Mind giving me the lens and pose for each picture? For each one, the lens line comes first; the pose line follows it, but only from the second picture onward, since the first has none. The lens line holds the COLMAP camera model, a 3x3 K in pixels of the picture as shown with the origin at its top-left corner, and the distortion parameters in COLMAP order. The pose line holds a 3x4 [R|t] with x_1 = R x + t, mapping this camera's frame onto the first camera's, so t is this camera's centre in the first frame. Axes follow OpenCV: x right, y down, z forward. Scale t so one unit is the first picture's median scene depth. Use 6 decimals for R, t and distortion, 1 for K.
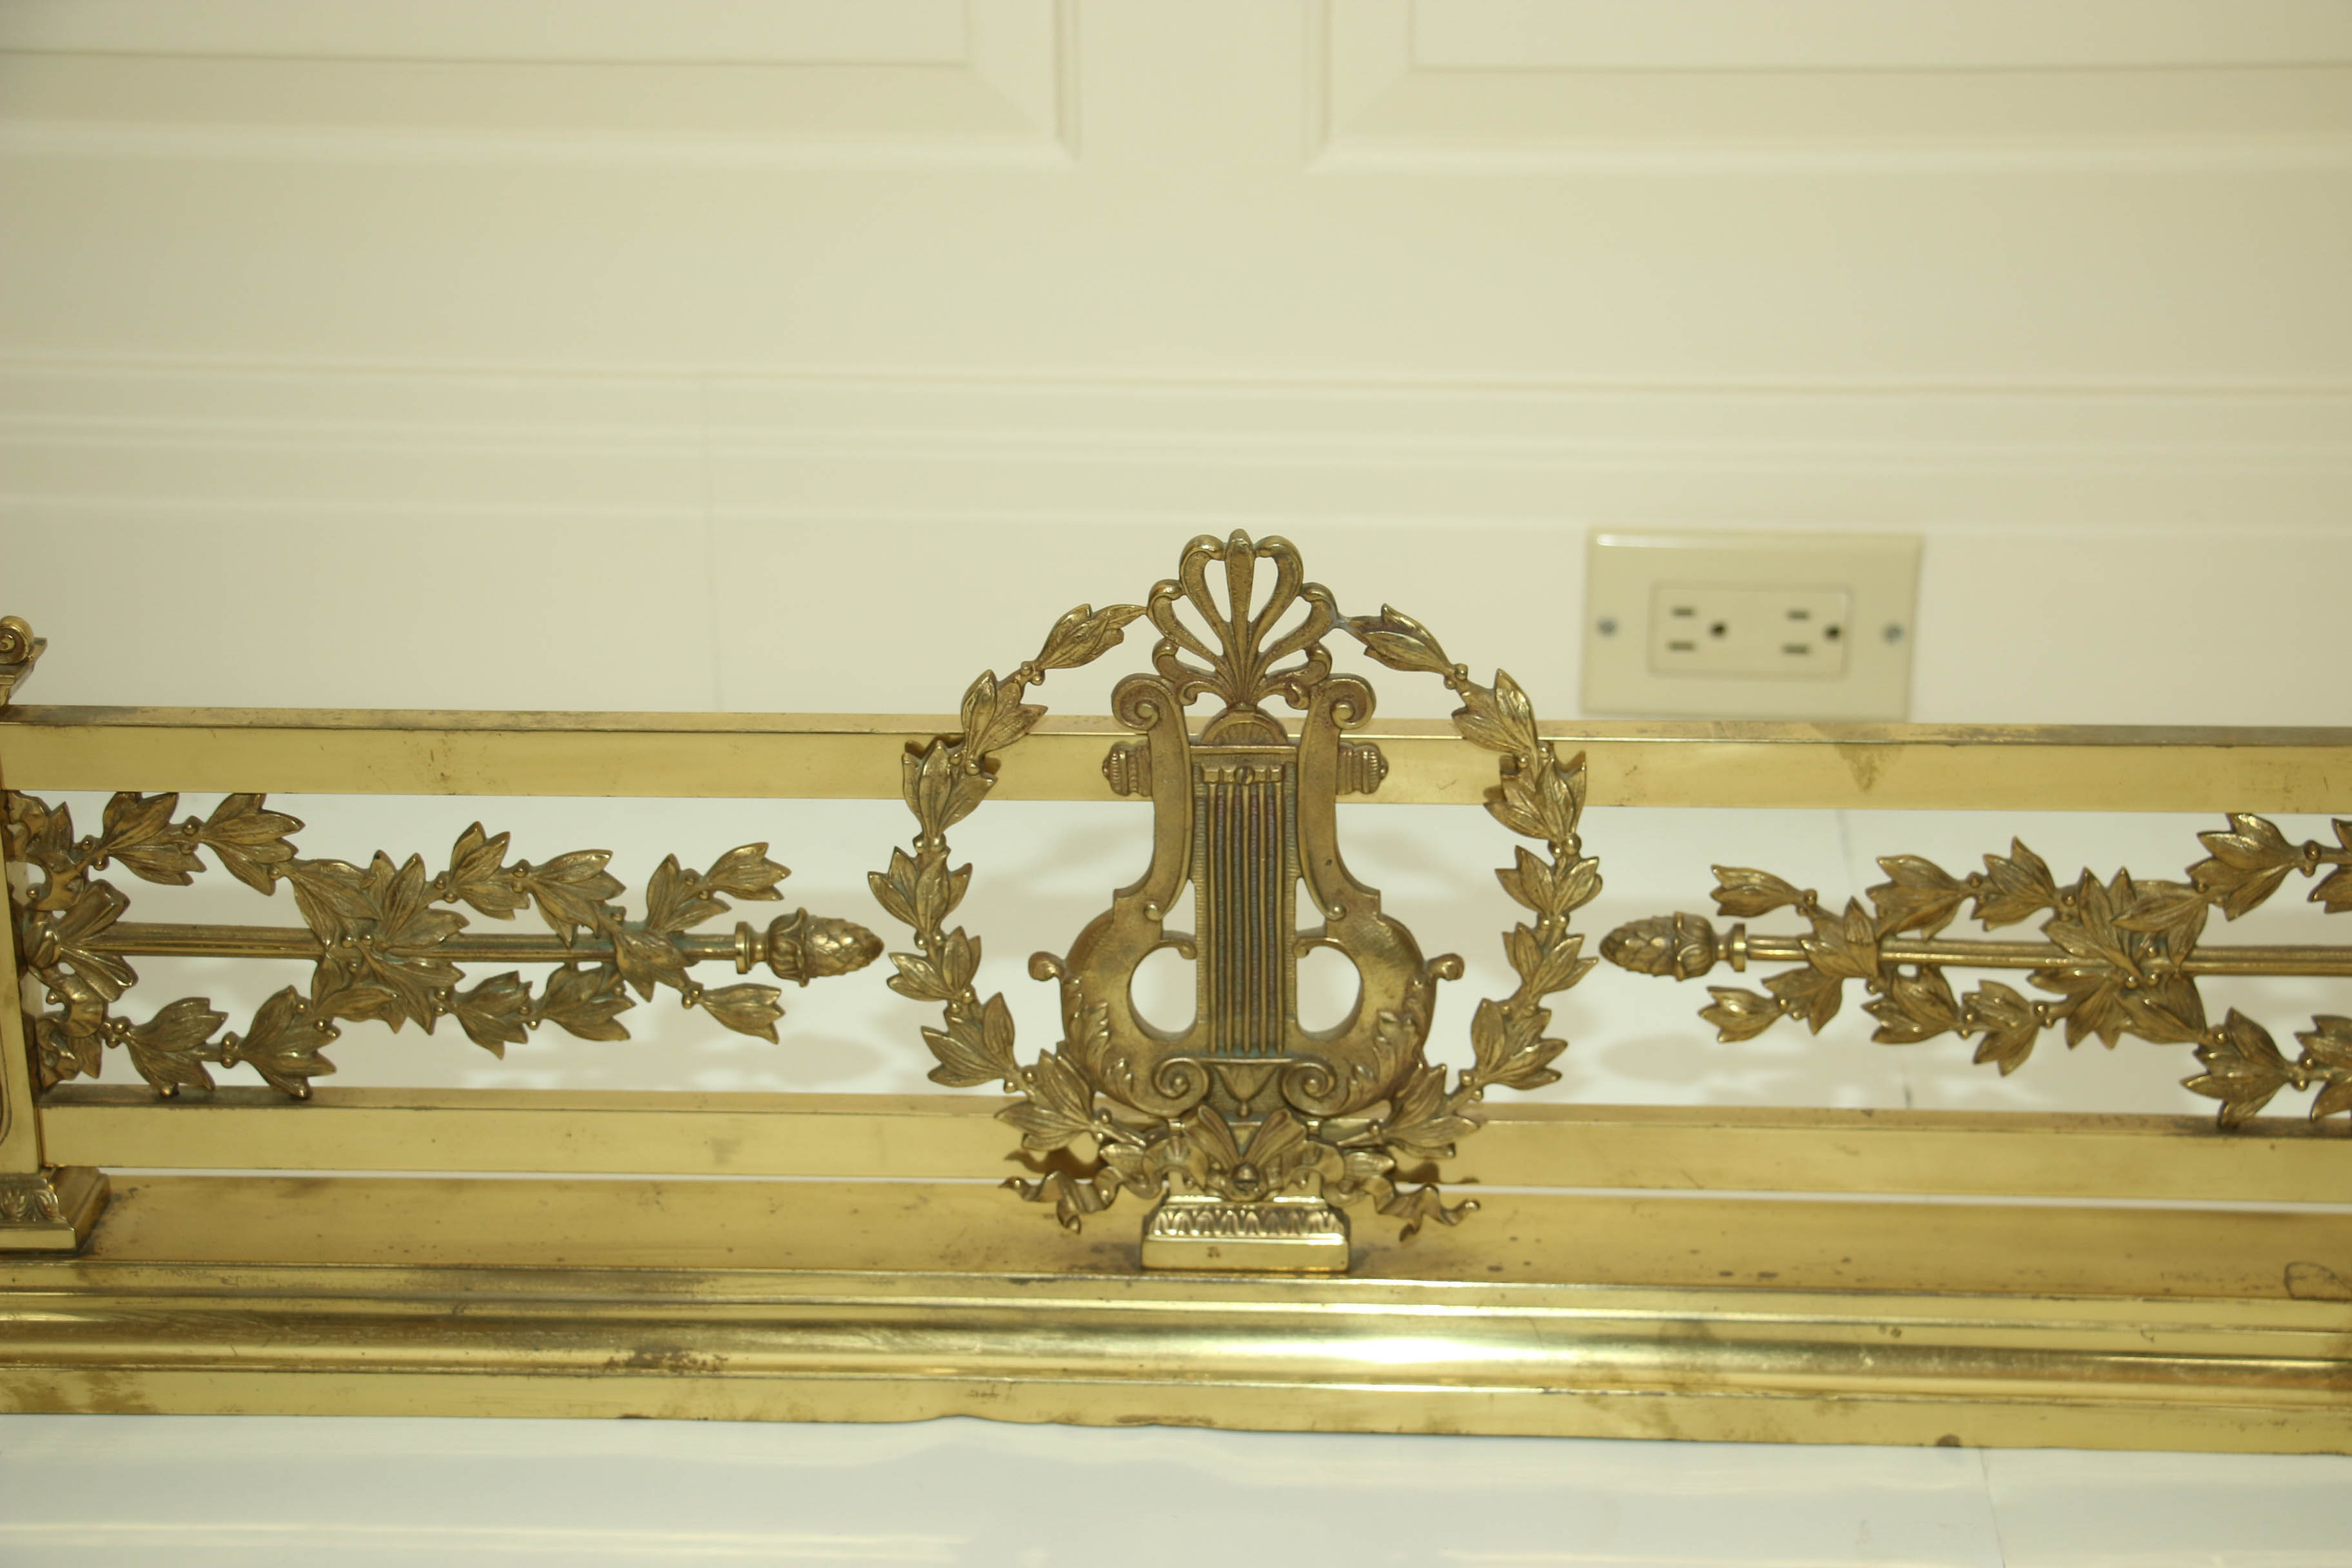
lens RADIAL K [[4418.6, 0, 1176.0], [0, 4418.6, 784.0], [0, 0, 1]] dist [0.129589, 0.435803]
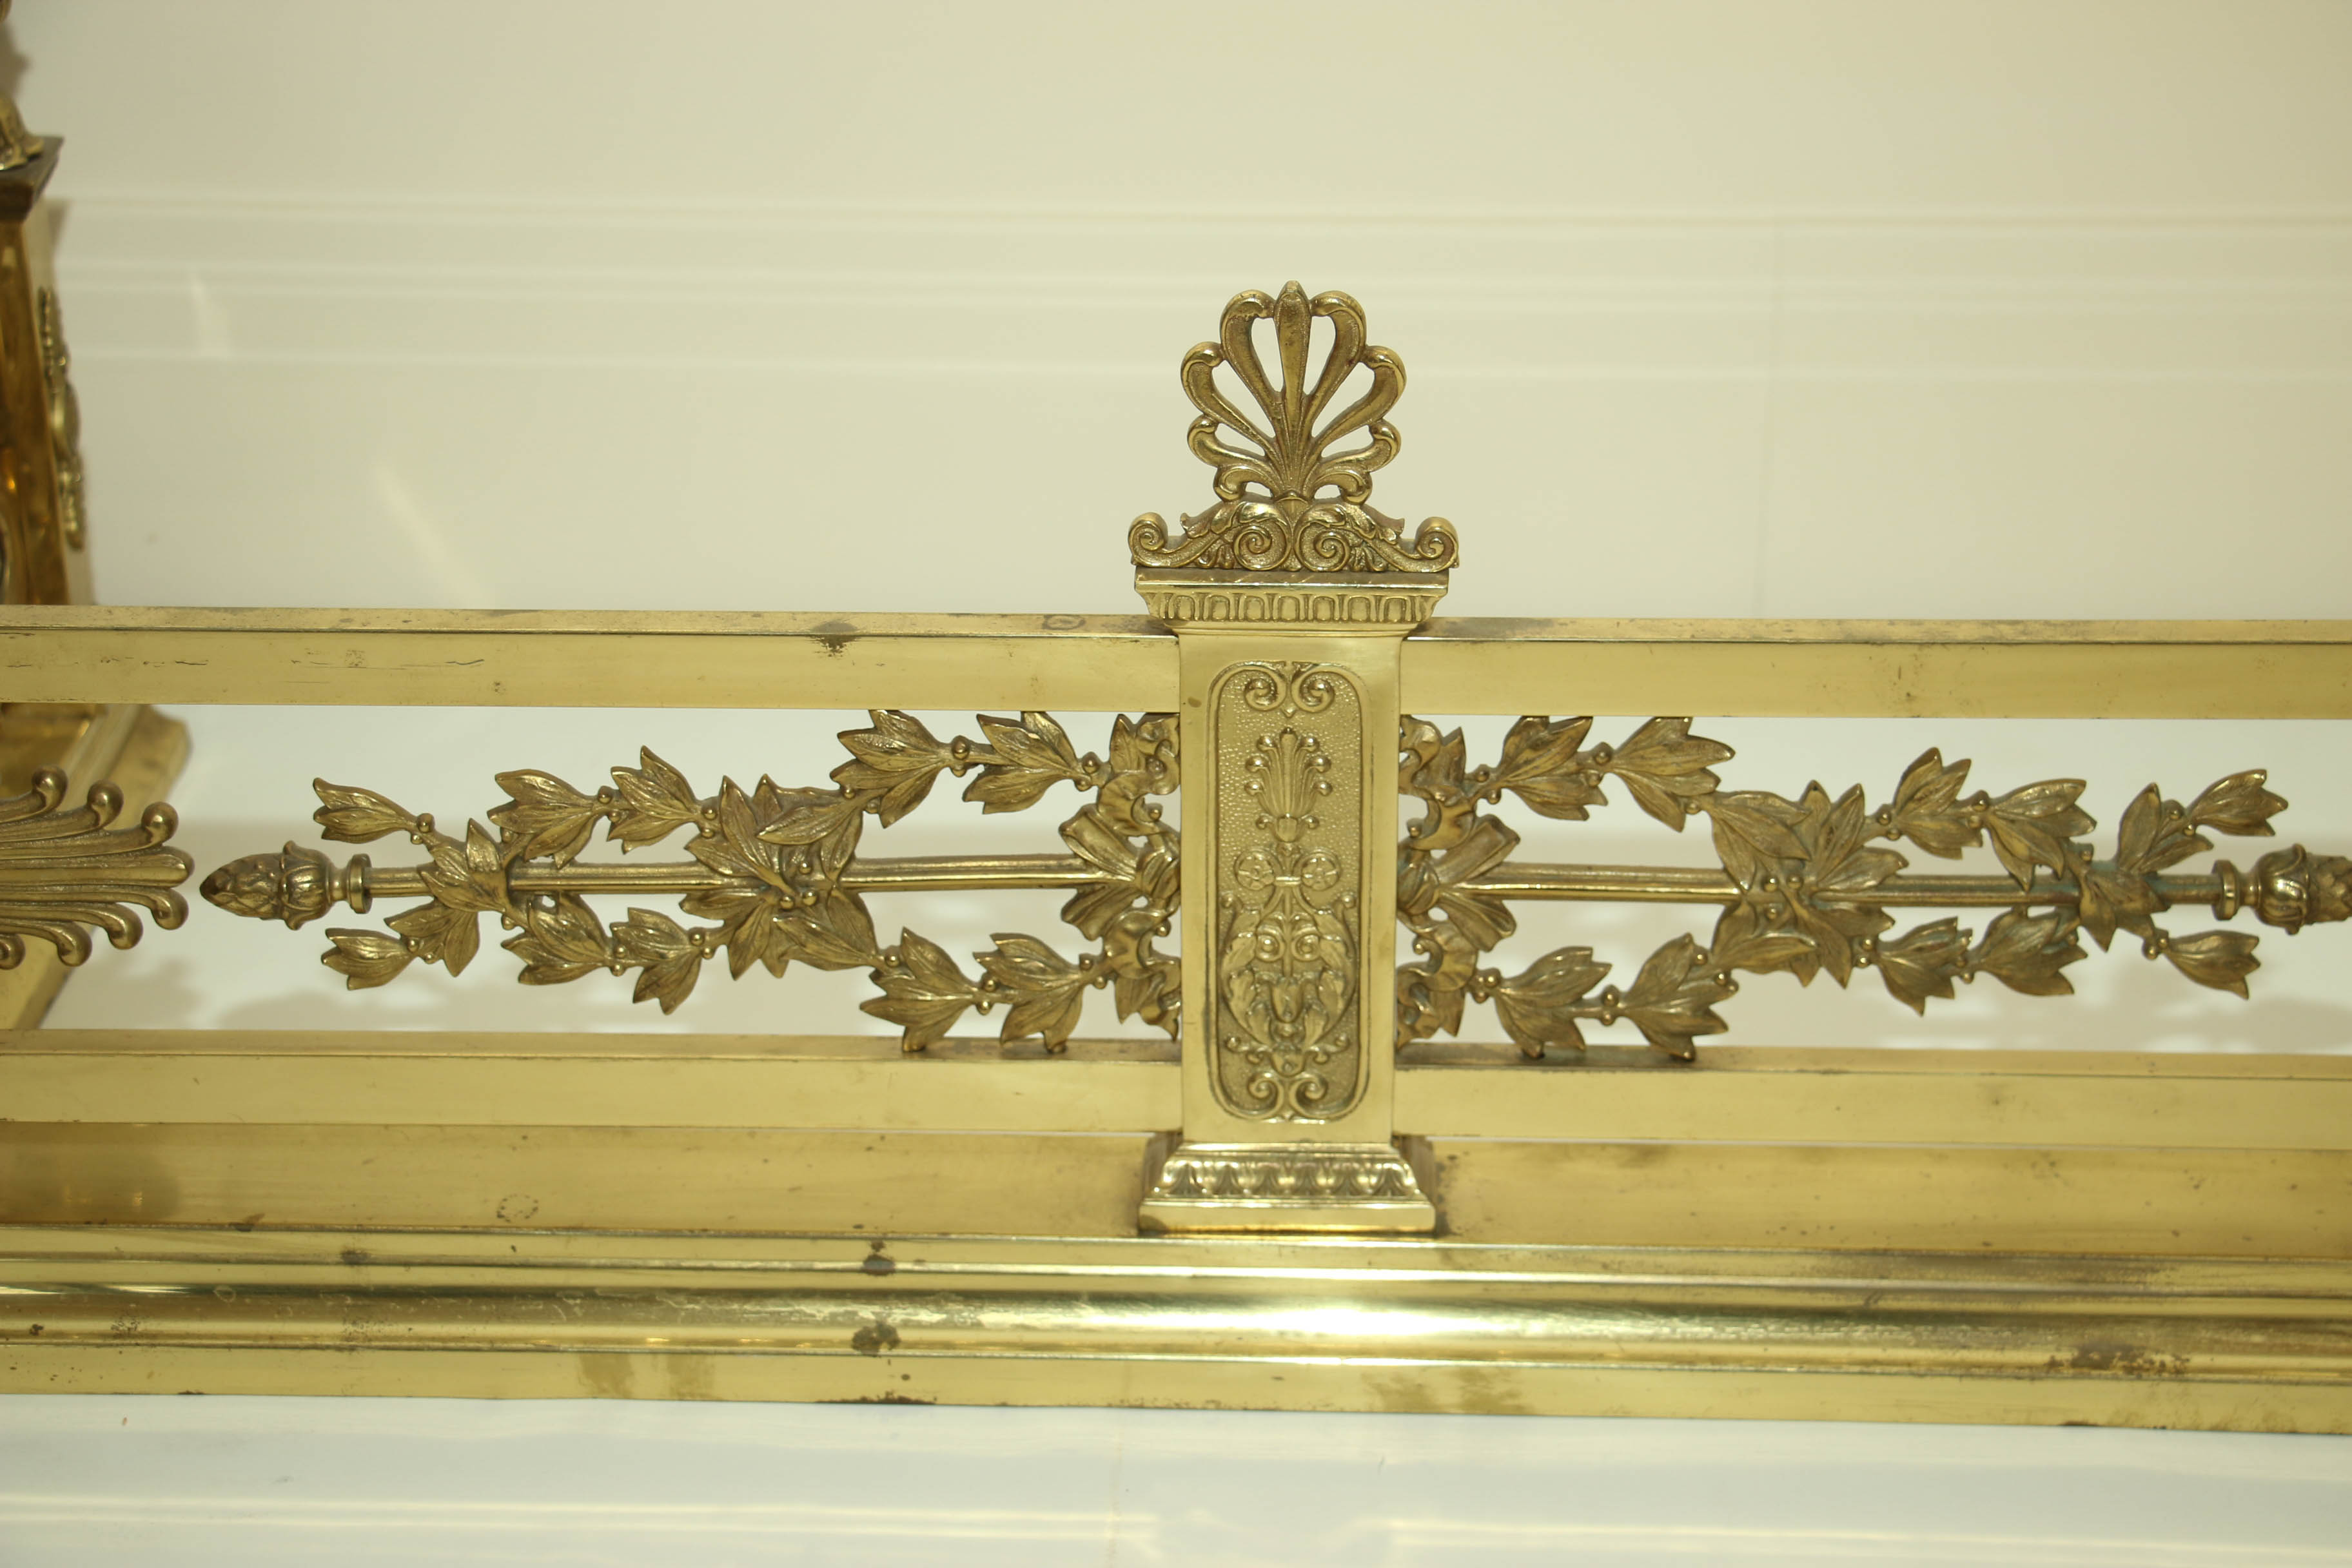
lens RADIAL K [[4418.6, 0, 1176.0], [0, 4418.6, 784.0], [0, 0, 1]] dist [0.129589, 0.435803]
pose [[0.999951, -0.005053, 0.008556, -0.310923], [0.004706, 0.999188, 0.040026, -0.019715], [-0.008752, -0.039983, 0.999162, 0.130758]]
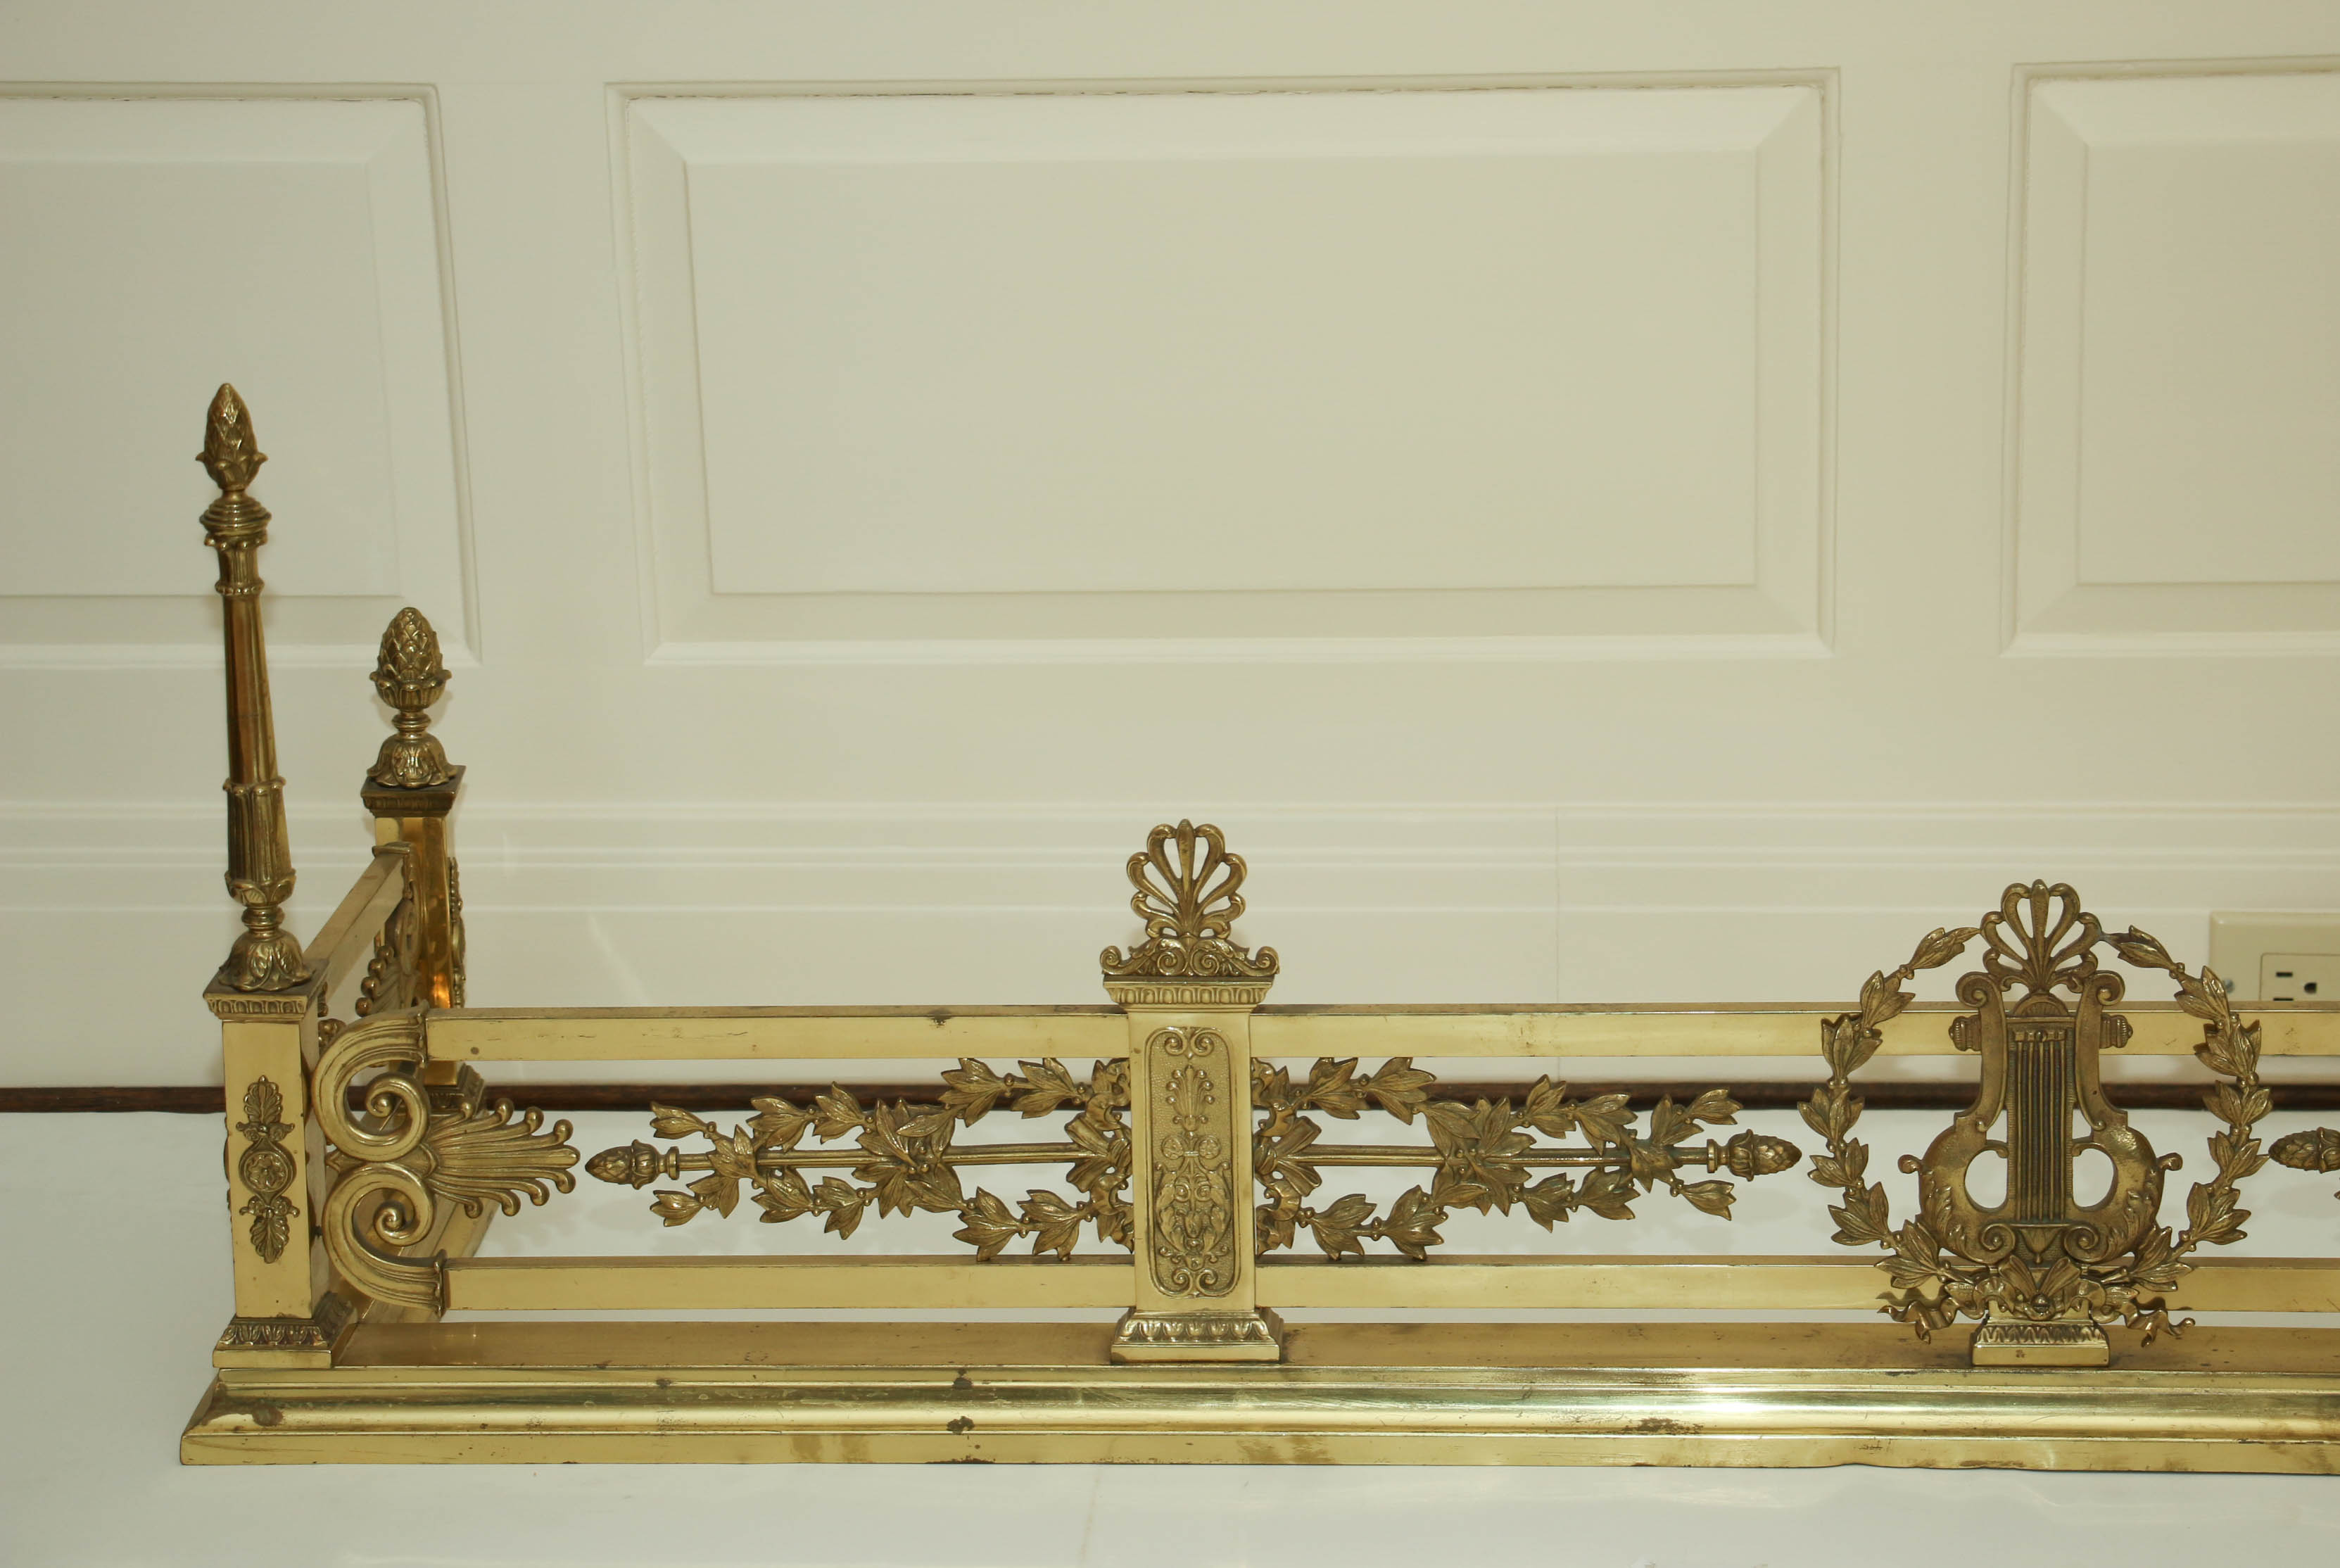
lens RADIAL K [[6171.2, 0, 1278.5], [0, 6171.2, 783.2], [0, 0, 1]] dist [0.360476, 0.523759]
pose [[0.999884, -0.012214, -0.009047, -0.229355], [0.011091, 0.993284, -0.115168, 0.156343], [0.010393, 0.115055, 0.993305, -1.186193]]
